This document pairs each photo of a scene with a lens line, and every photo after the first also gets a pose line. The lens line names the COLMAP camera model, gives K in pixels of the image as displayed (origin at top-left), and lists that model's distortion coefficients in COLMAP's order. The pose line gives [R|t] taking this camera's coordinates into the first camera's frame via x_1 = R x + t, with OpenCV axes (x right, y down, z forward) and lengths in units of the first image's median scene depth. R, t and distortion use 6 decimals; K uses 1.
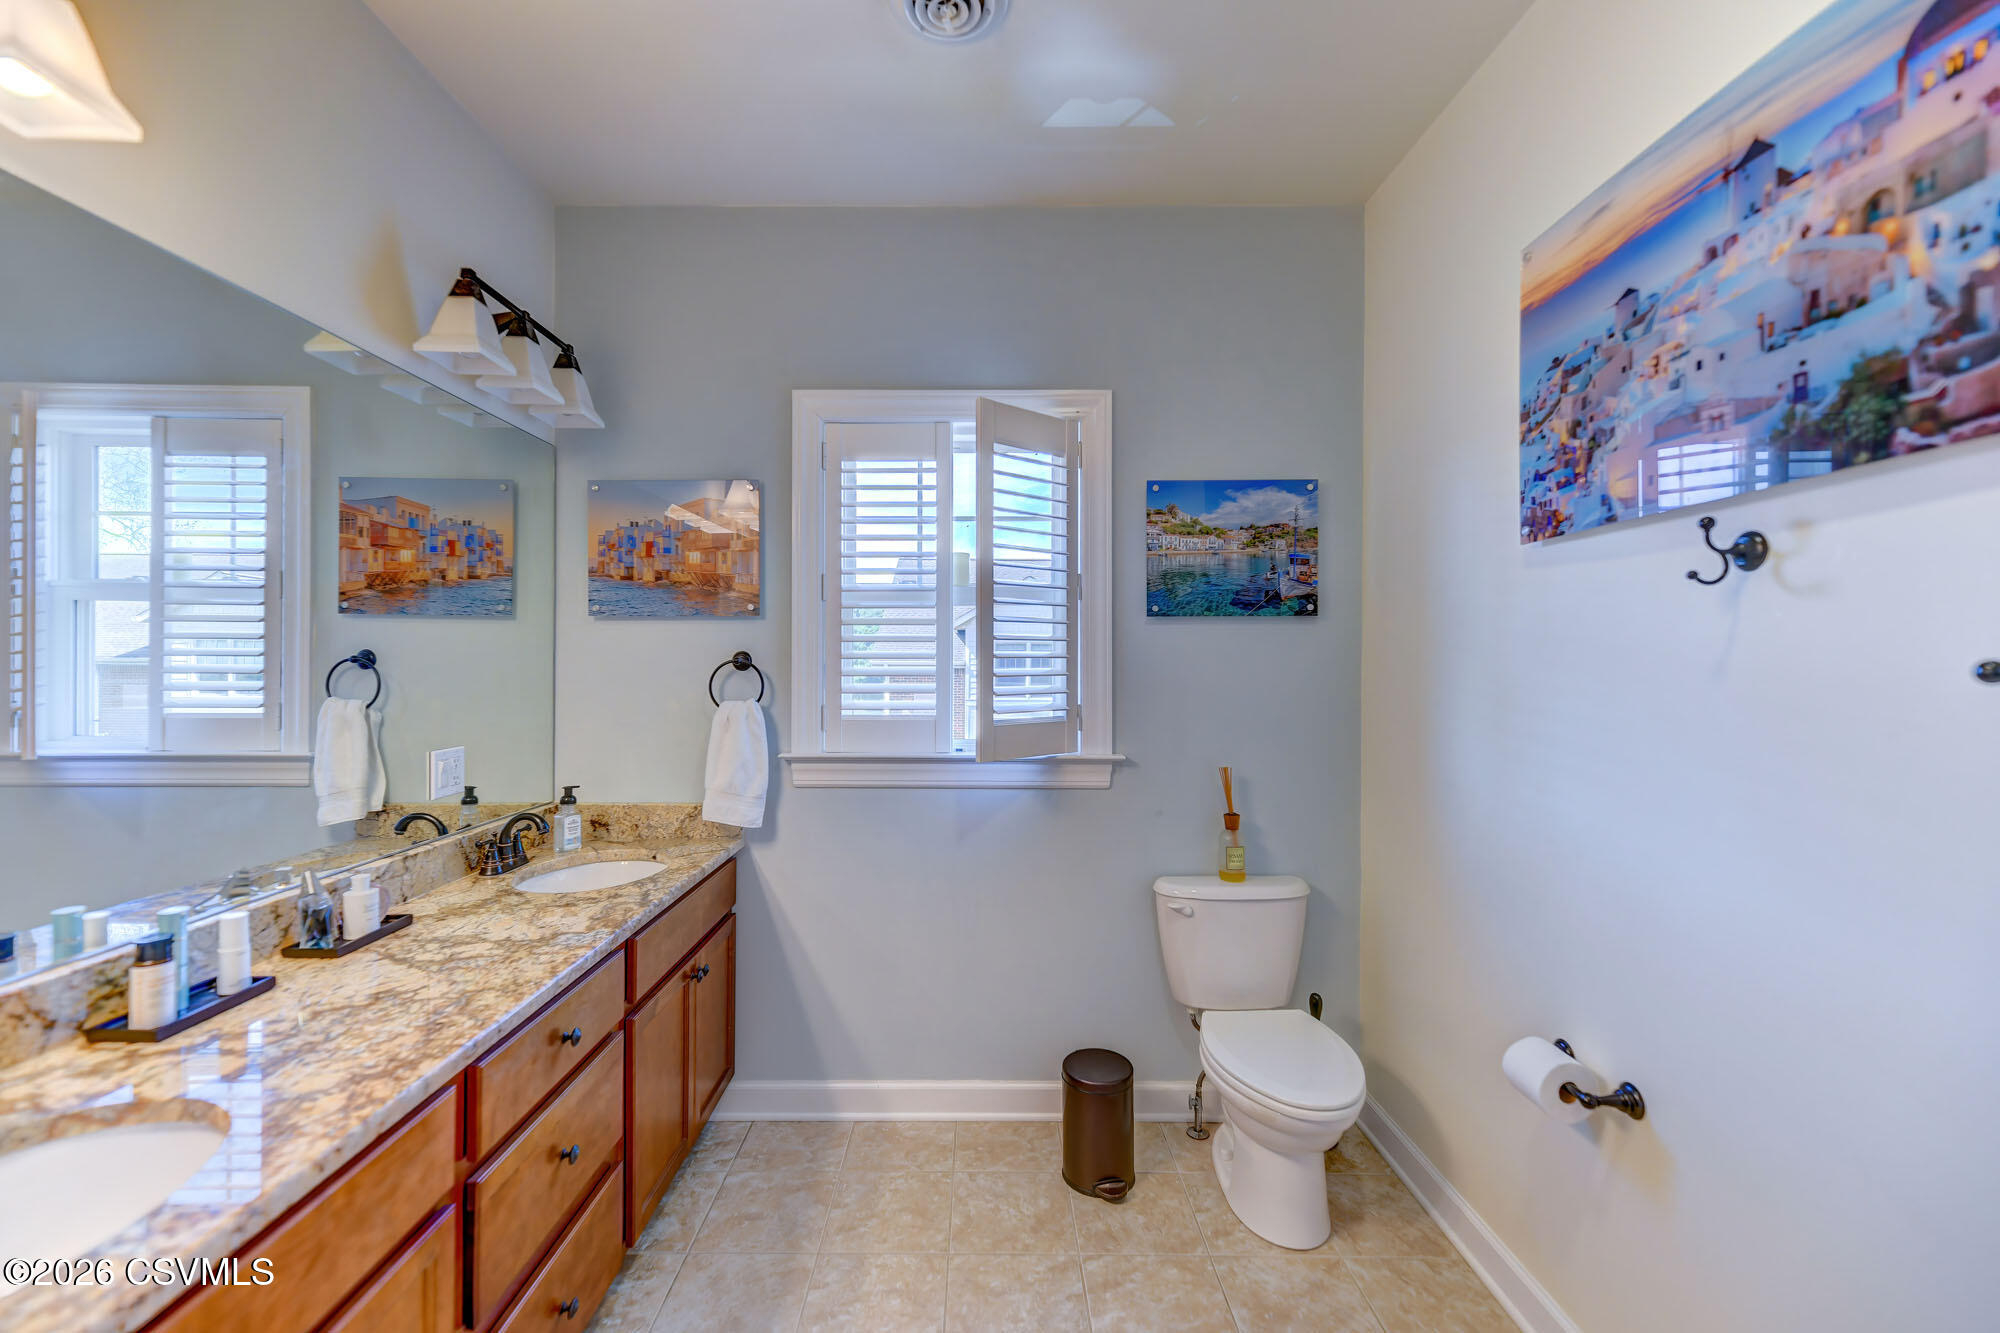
lens RADIAL K [[808.7, 0, 977.5], [0, 808.7, 665.3], [0, 0, 1]] dist [0.010589, -0.002962]
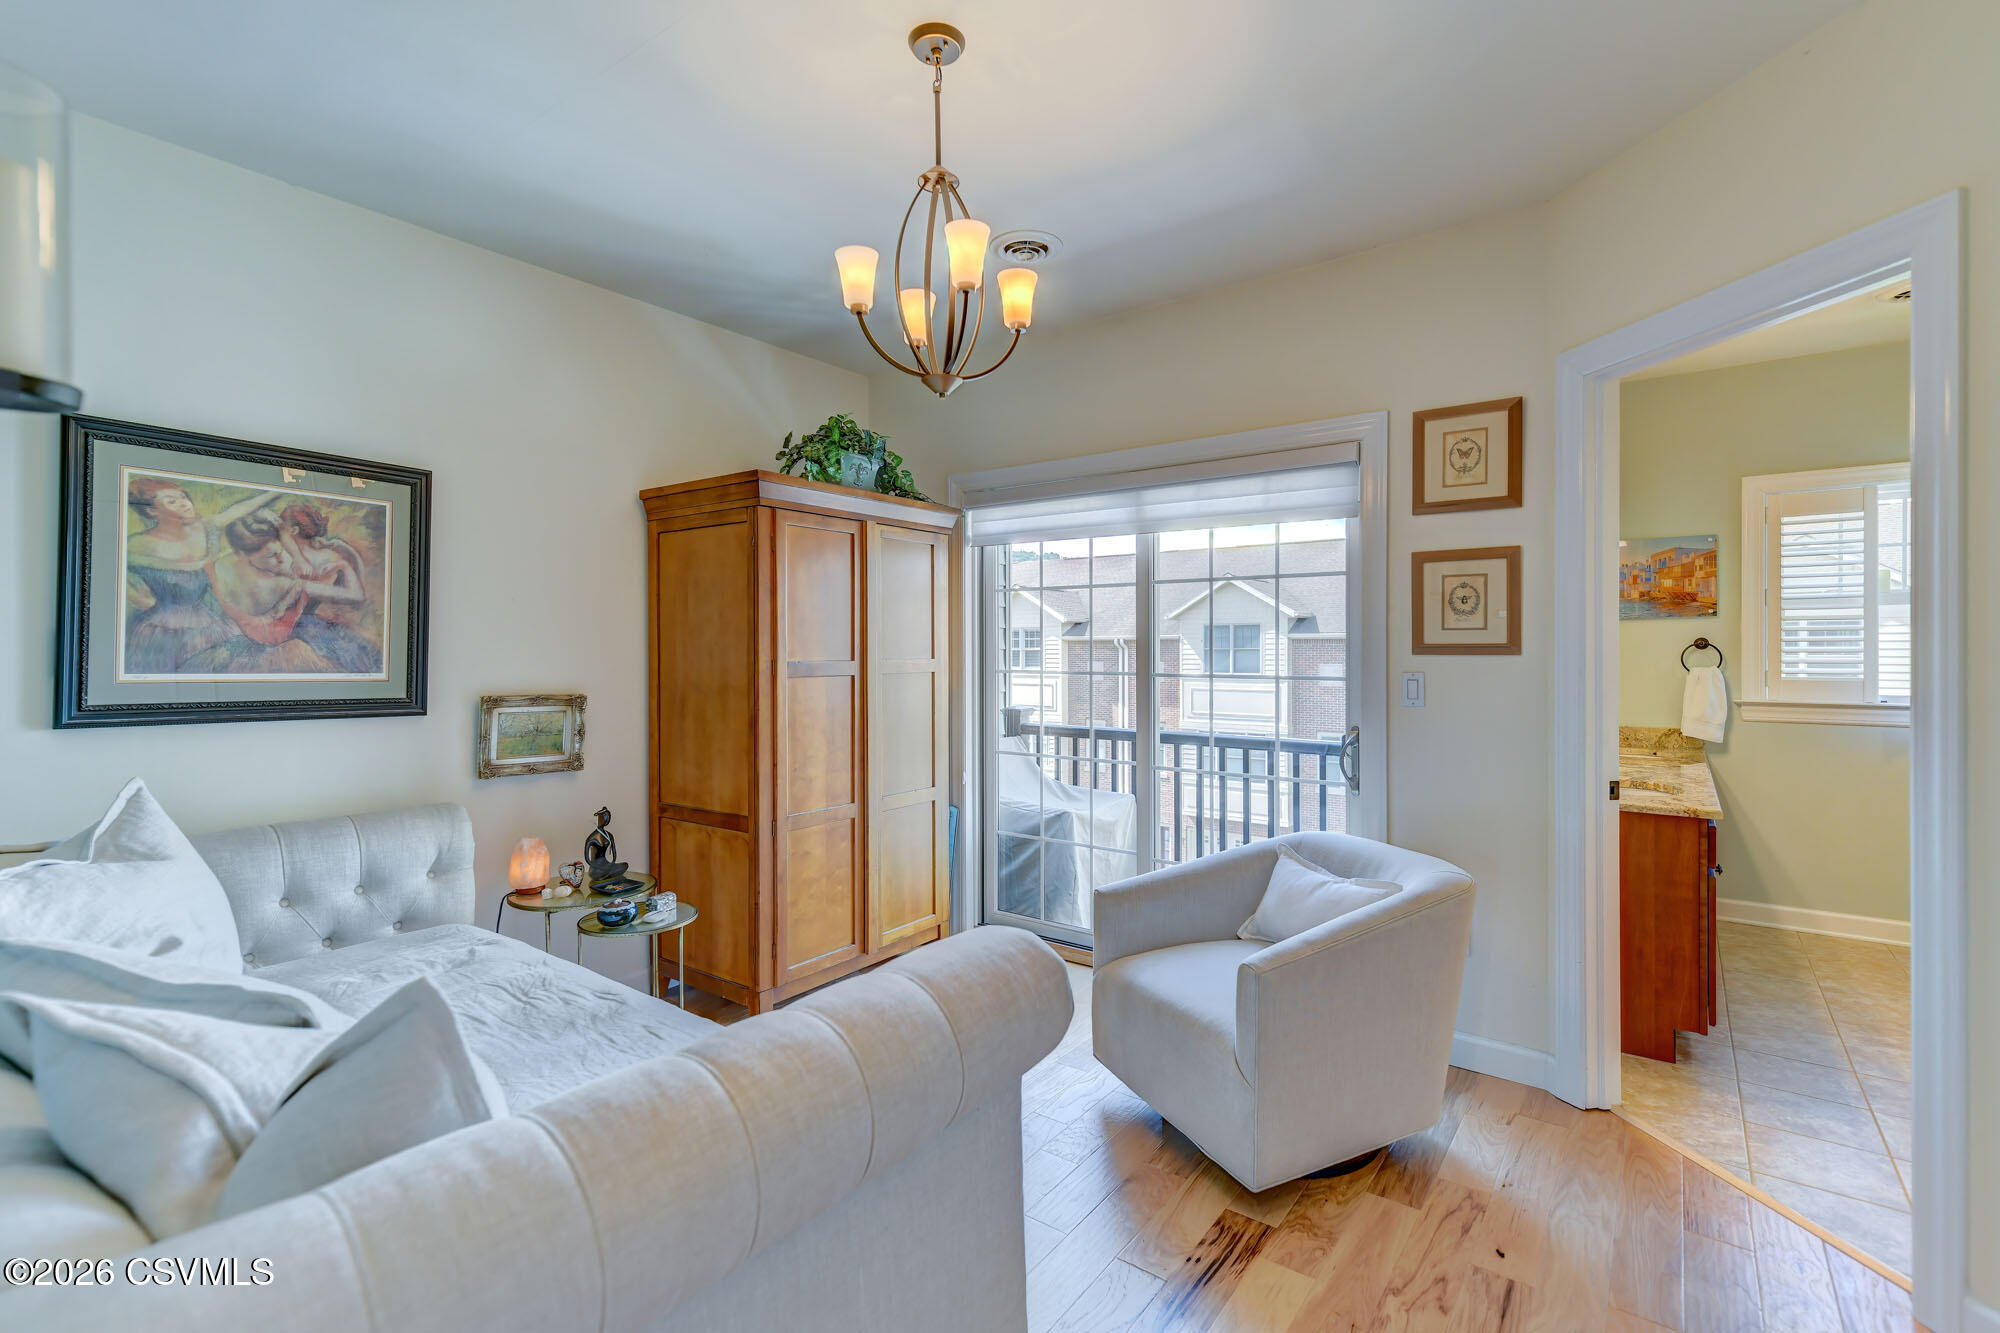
lens RADIAL K [[901.6, 0, 1005.9], [0, 901.6, 651.6], [0, 0, 1]] dist [0.007455, -0.000096]
pose [[0.804599, -0.002611, -0.593813, -0.388368], [-0.000759, 0.999985, -0.005426, 0.026094], [0.593818, 0.004816, 0.804585, -1.553935]]
